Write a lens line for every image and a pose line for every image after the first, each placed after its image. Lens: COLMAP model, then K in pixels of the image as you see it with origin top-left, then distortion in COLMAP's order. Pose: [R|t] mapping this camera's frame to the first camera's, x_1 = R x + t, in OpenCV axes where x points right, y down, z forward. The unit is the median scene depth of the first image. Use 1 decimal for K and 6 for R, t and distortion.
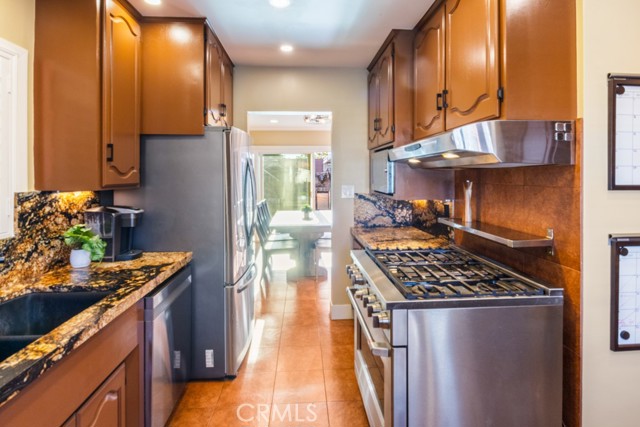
lens RADIAL K [[329.0, 0, 321.1], [0, 329.0, 179.1], [0, 0, 1]] dist [-0.004450, -0.001597]
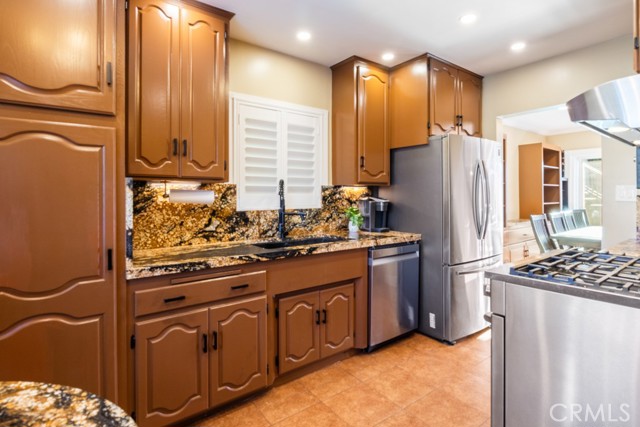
lens RADIAL K [[329.0, 0, 327.0], [0, 329.0, 195.1], [0, 0, 1]] dist [-0.004450, -0.001597]
pose [[0.559371, -0.001324, -0.828917, 0.602328], [-0.004739, 0.999977, -0.004795, 0.092868], [0.828904, 0.006611, 0.559352, -0.054299]]
